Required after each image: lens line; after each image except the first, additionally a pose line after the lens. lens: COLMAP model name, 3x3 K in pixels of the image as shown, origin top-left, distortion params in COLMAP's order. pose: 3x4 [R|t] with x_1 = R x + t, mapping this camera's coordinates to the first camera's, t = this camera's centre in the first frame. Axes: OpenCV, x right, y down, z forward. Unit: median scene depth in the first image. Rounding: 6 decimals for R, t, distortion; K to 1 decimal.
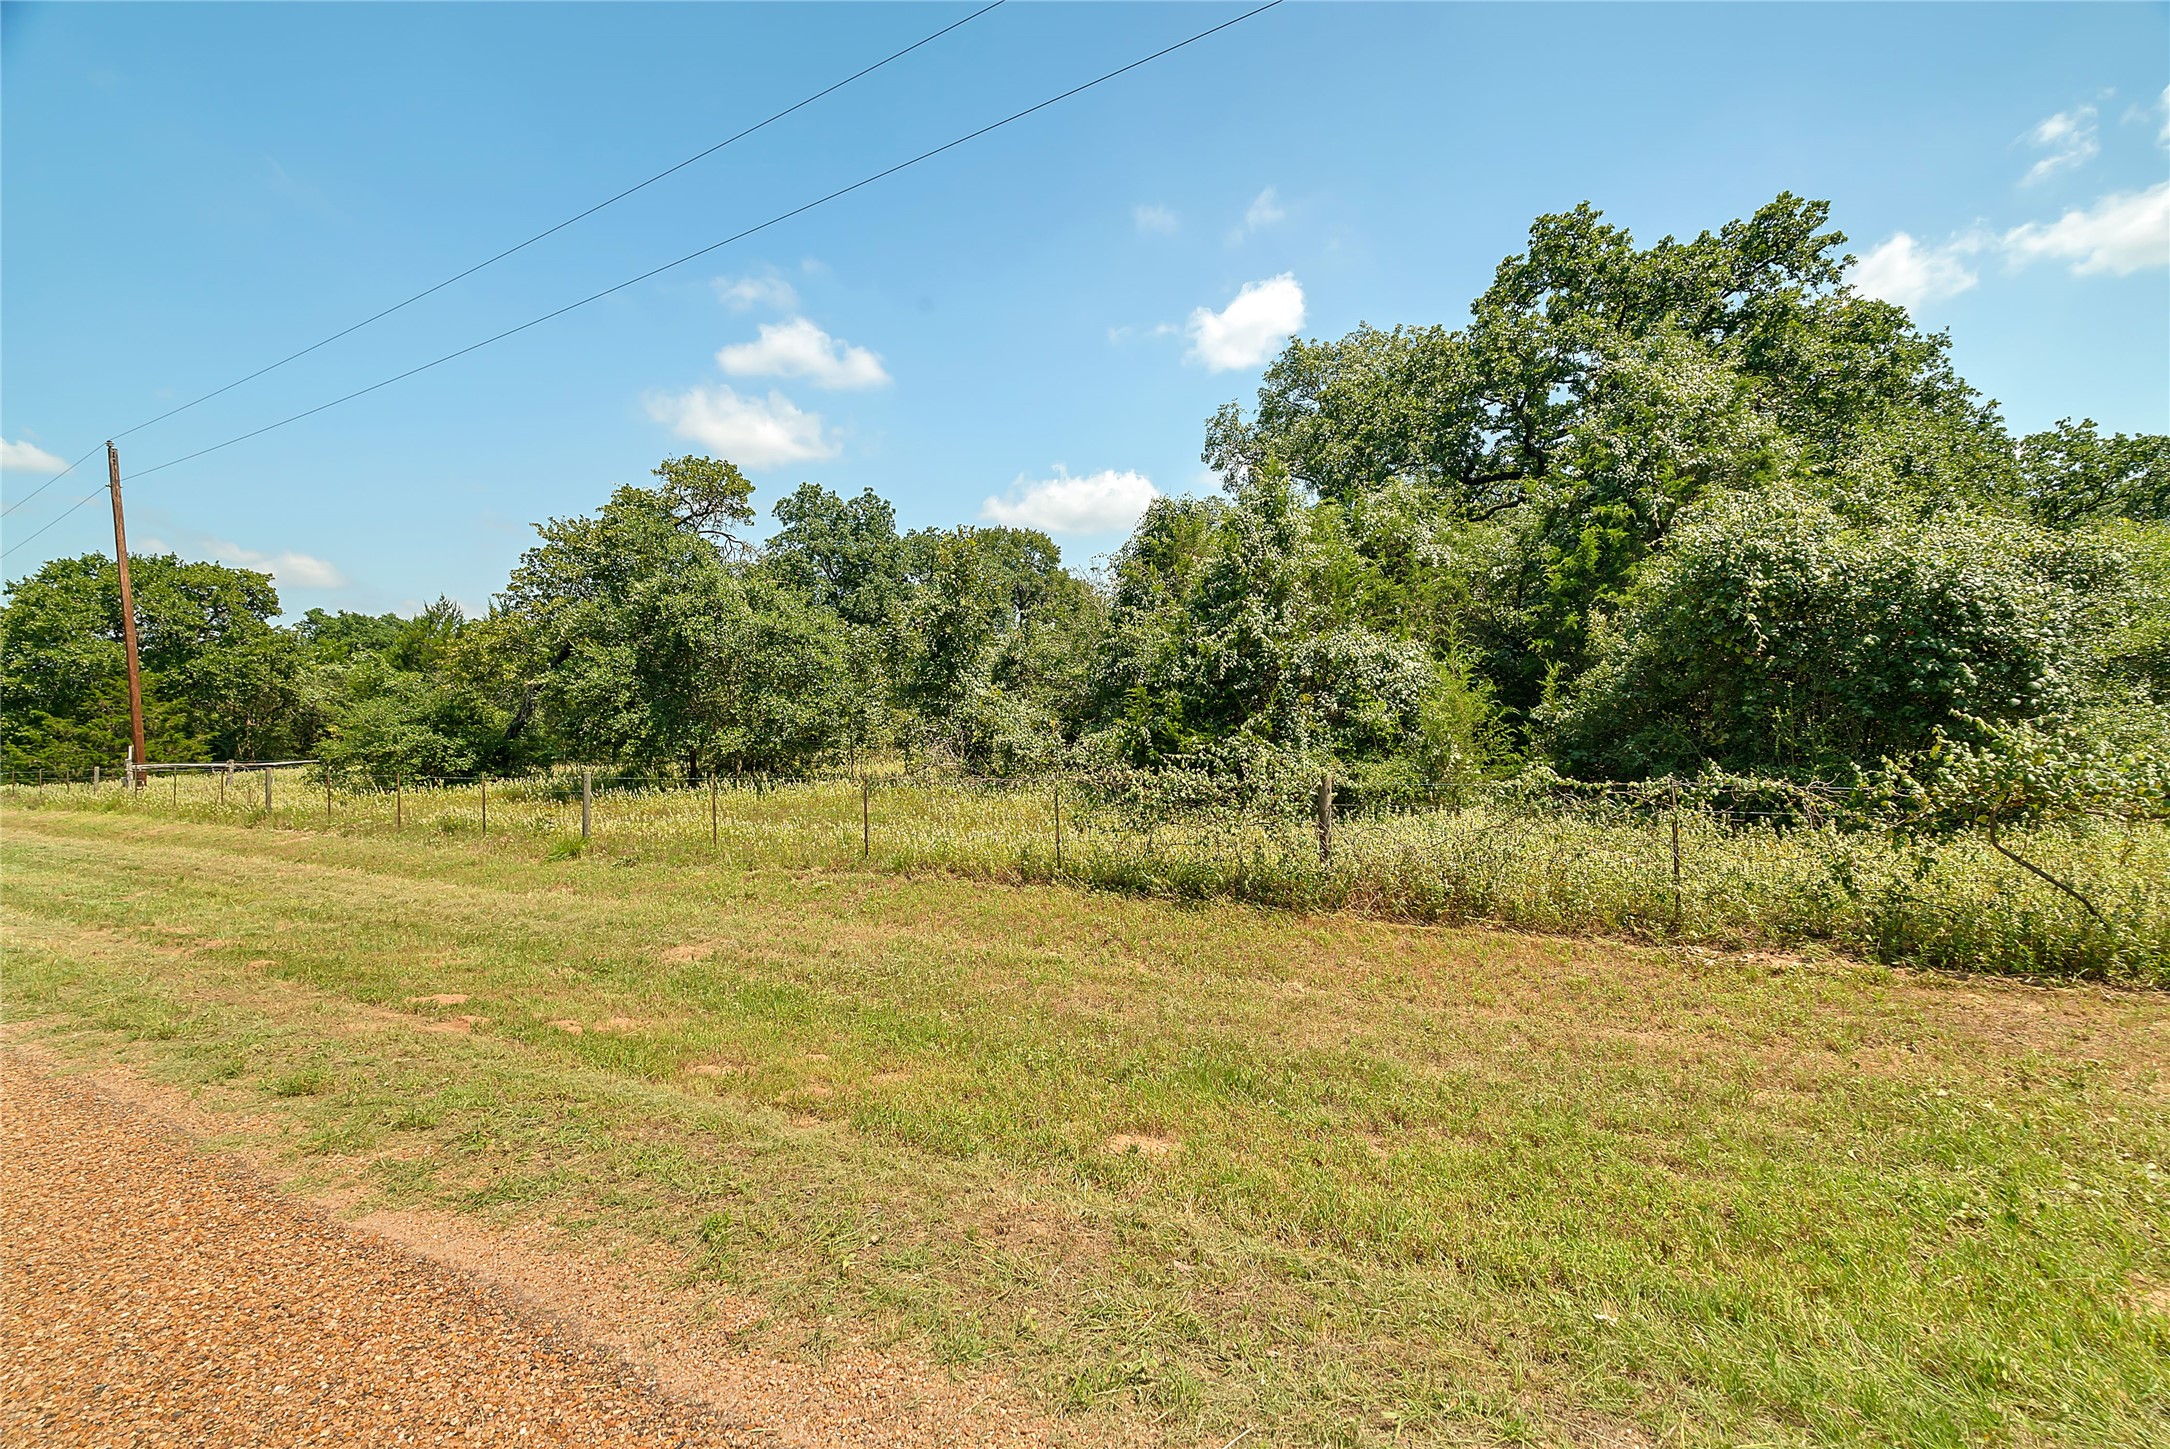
lens RADIAL K [[953.3, 0, 1095.7], [0, 953.3, 723.8], [0, 0, 1]] dist [-0.004690, -0.000216]
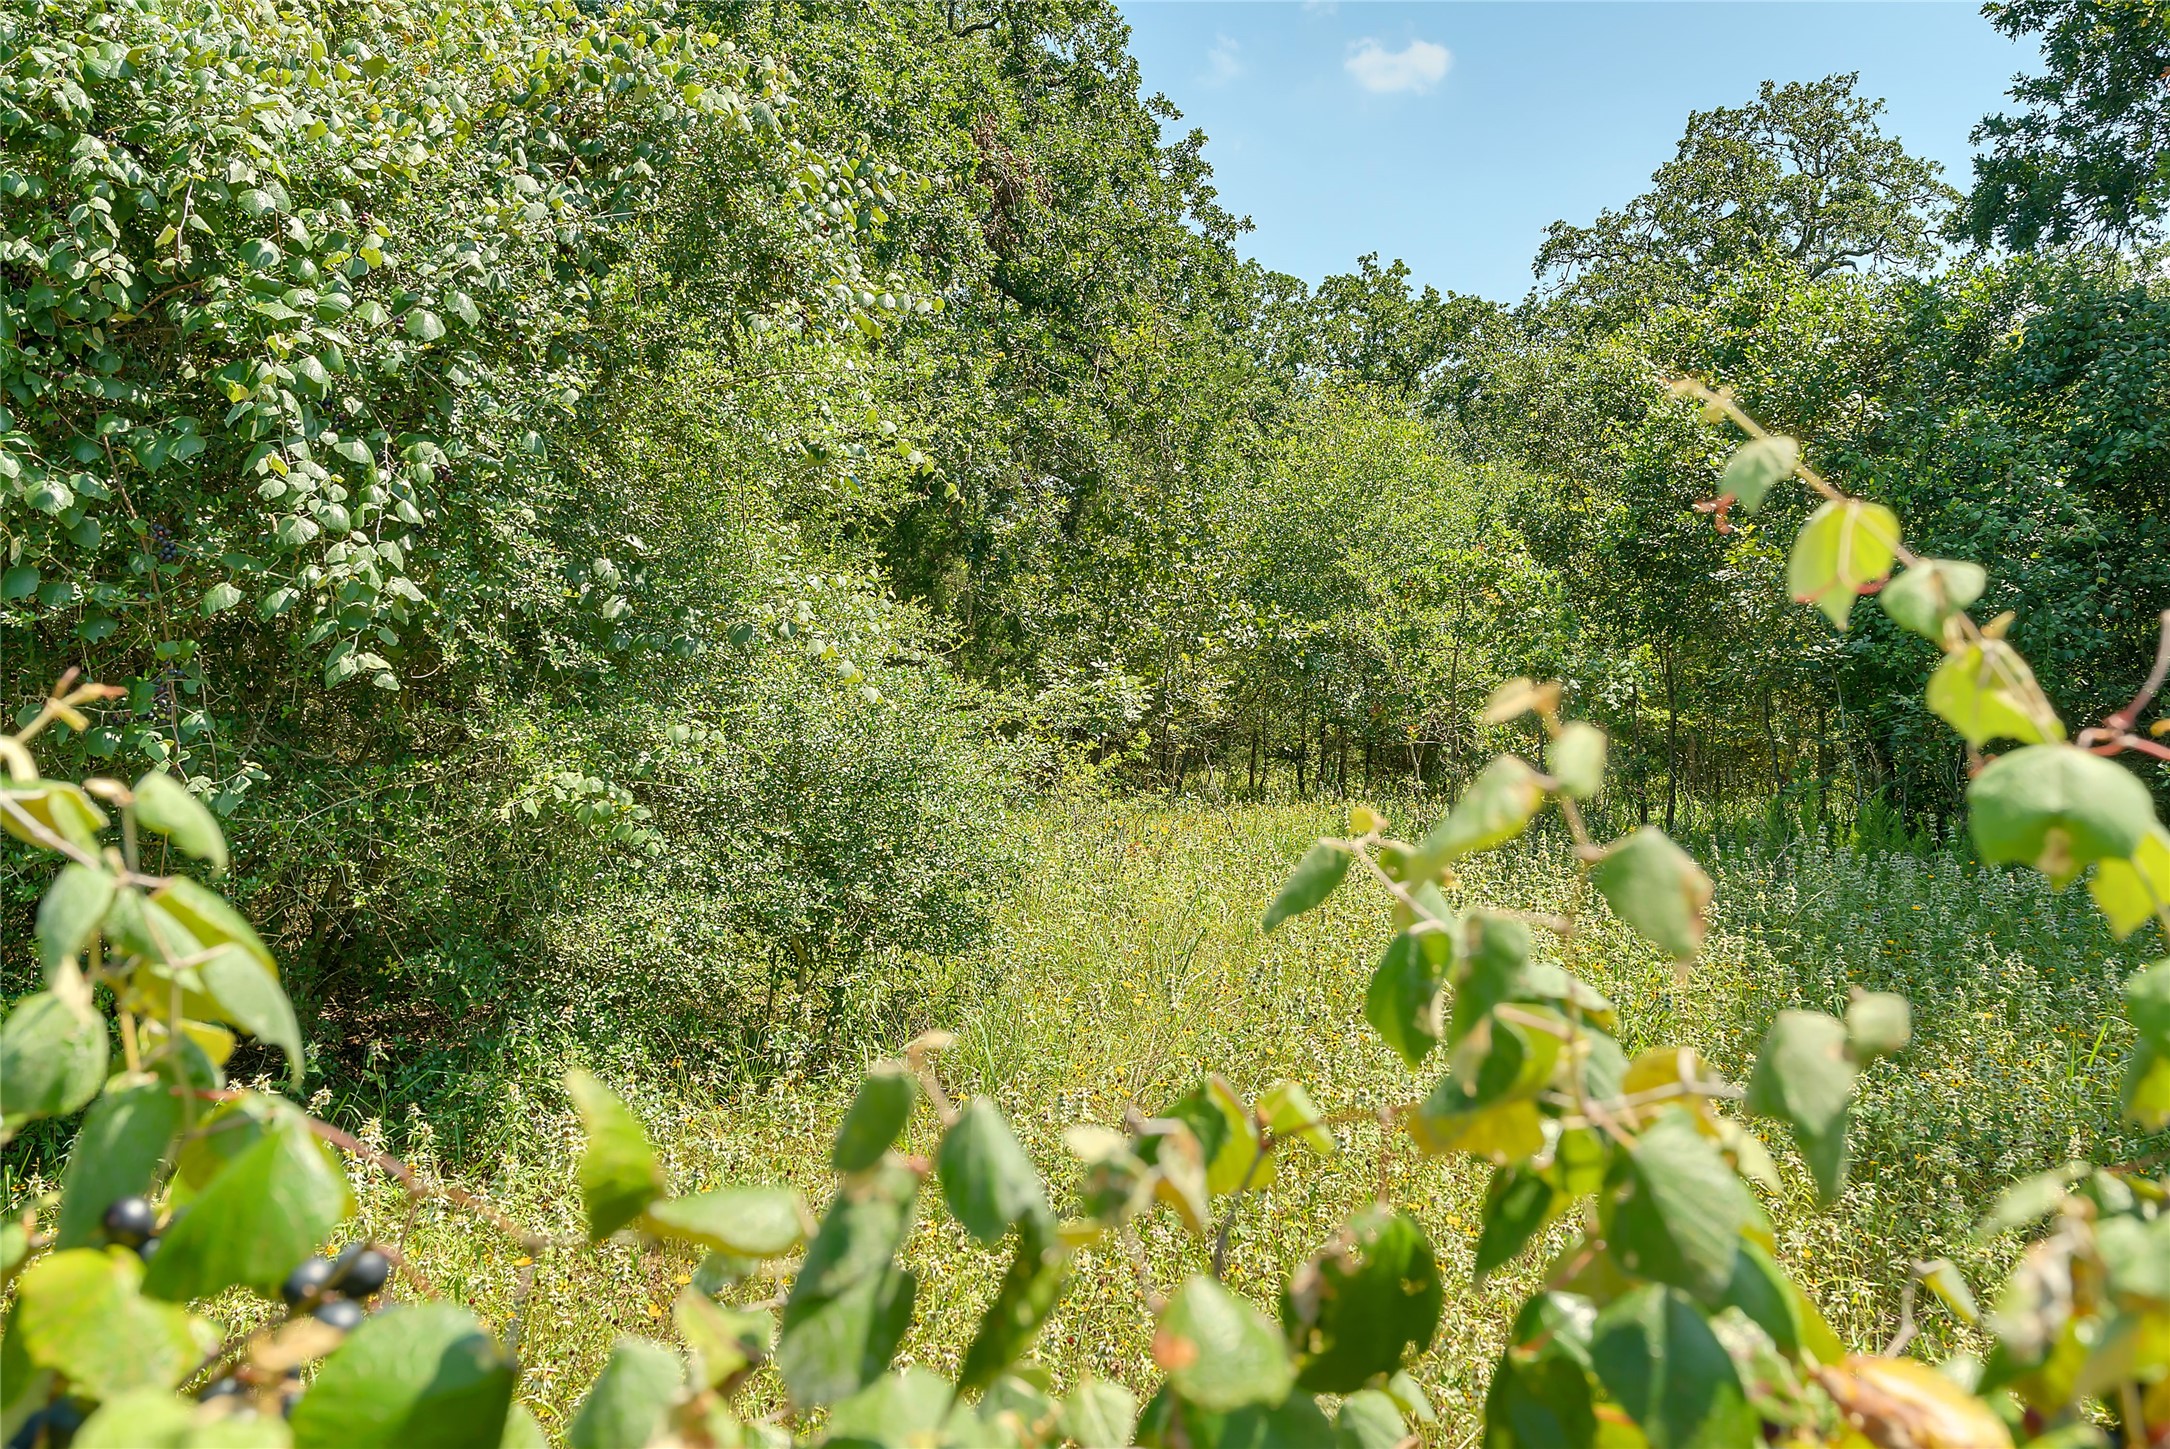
lens RADIAL K [[1949.0, 0, 1085.0], [0, 1949.0, 724.5], [0, 0, 1]] dist [-0.005532, -0.013551]
pose [[0.820700, 0.042276, 0.569793, 0.521148], [-0.032642, 0.999099, -0.027111, 0.009472], [-0.570426, 0.003651, 0.821341, 0.297664]]
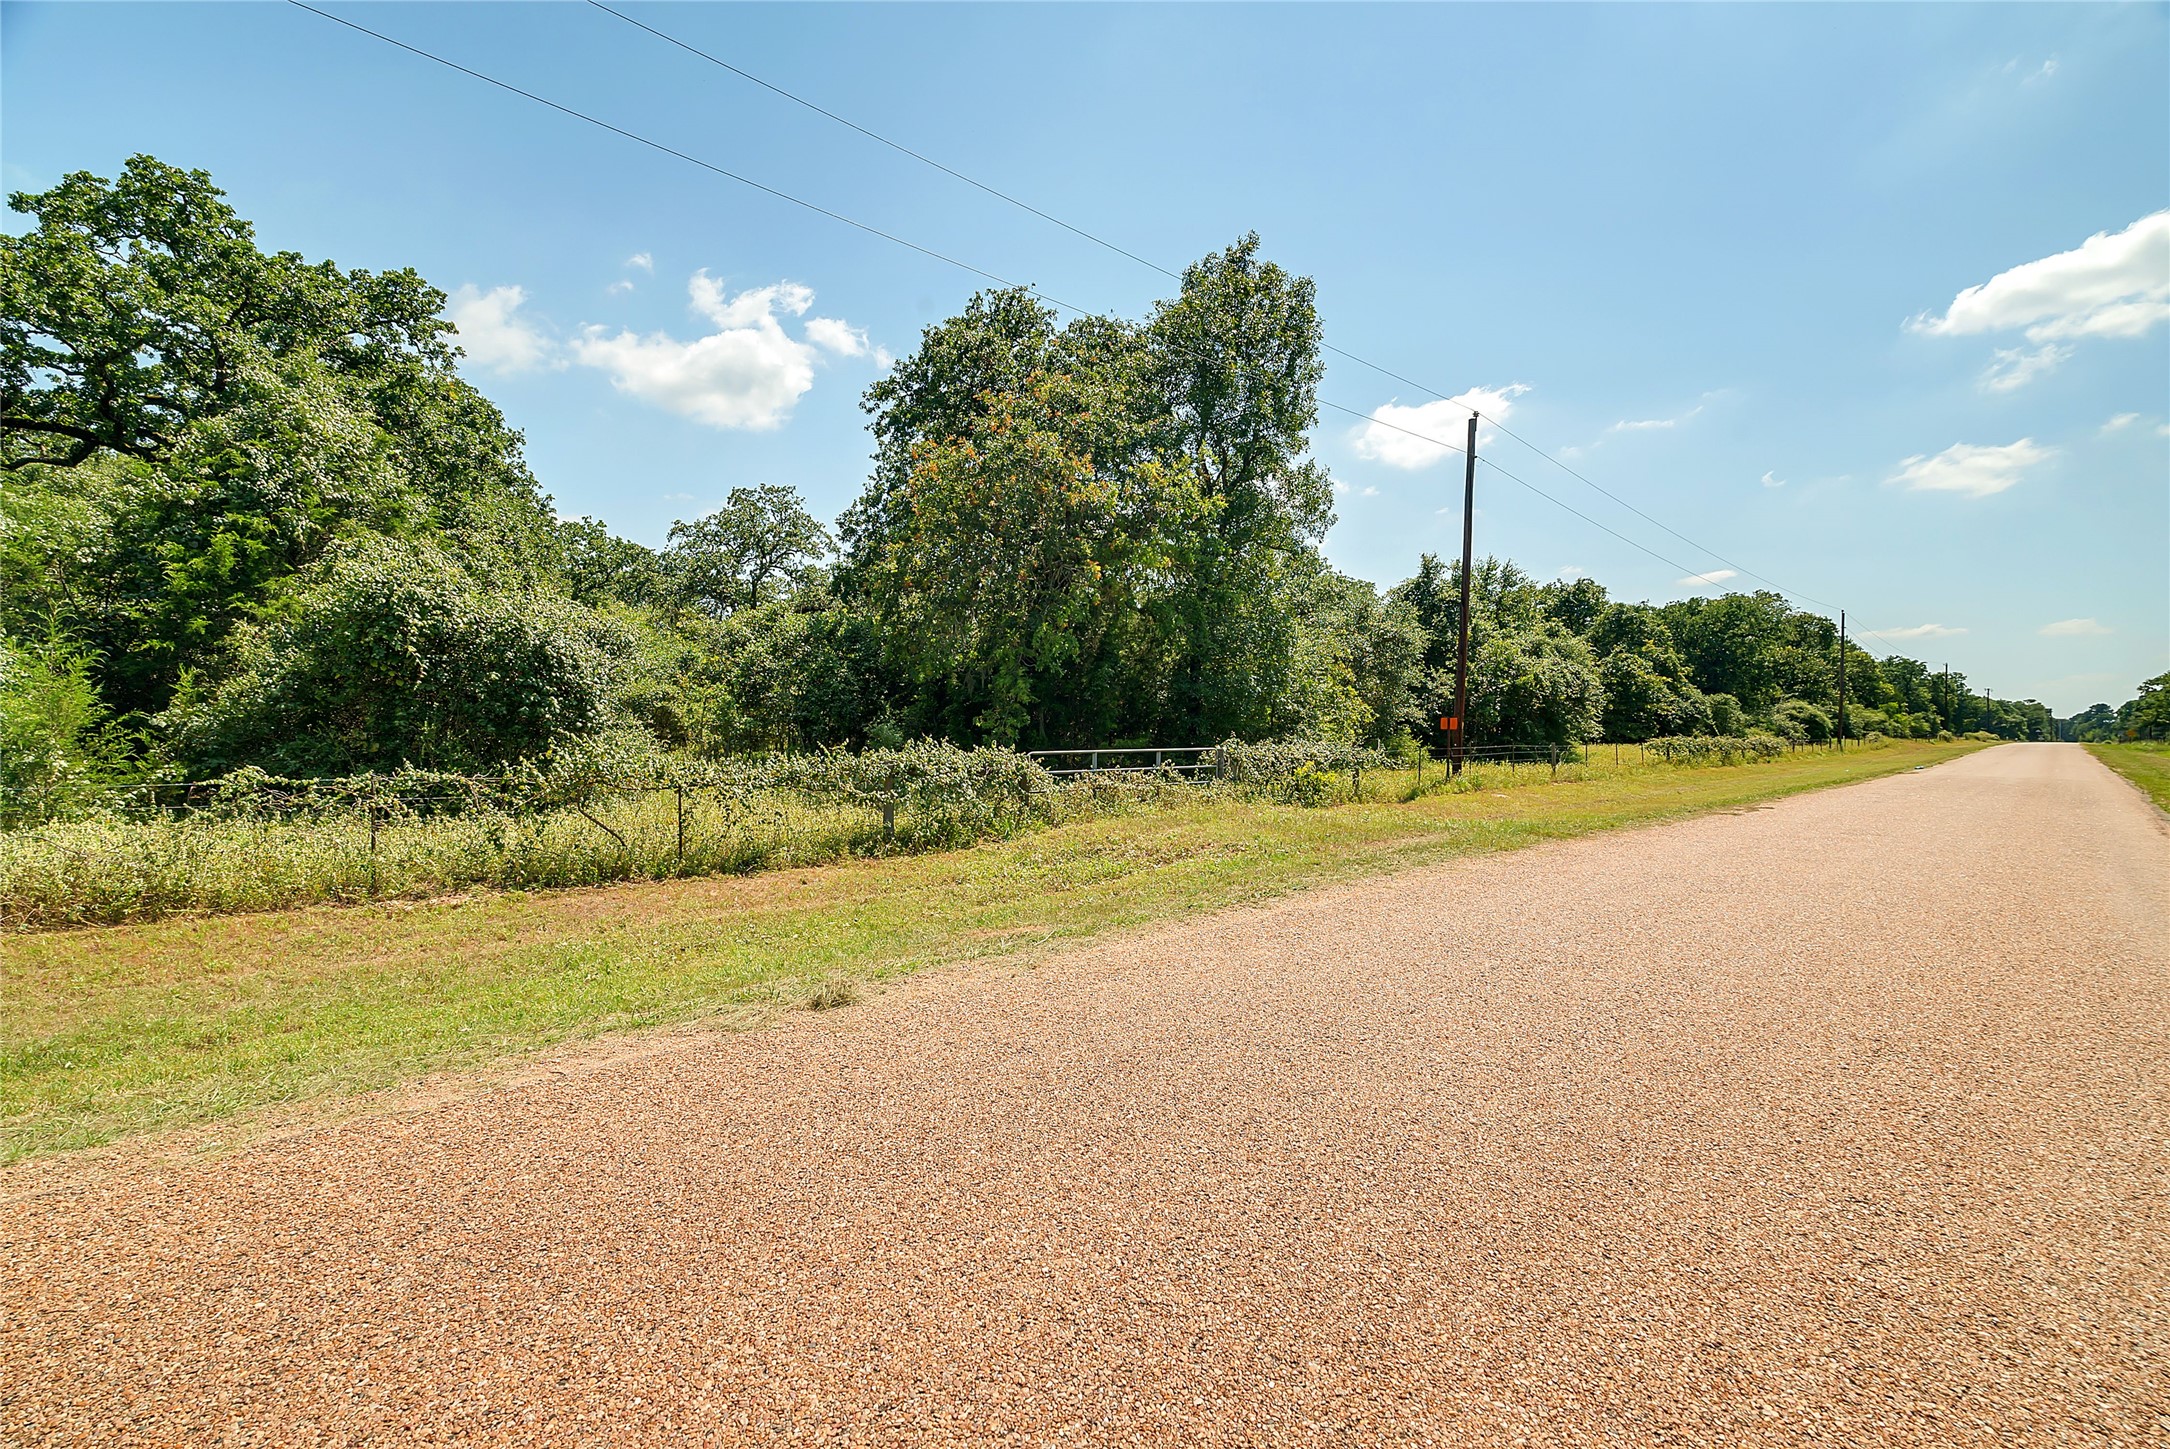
lens RADIAL K [[953.3, 0, 1095.7], [0, 953.3, 723.8], [0, 0, 1]] dist [-0.004690, -0.000216]
pose [[0.266298, 0.038065, 0.963139, -0.168759], [-0.019028, 0.999233, -0.034231, 0.007037], [-0.963703, -0.009211, 0.266818, -0.124755]]
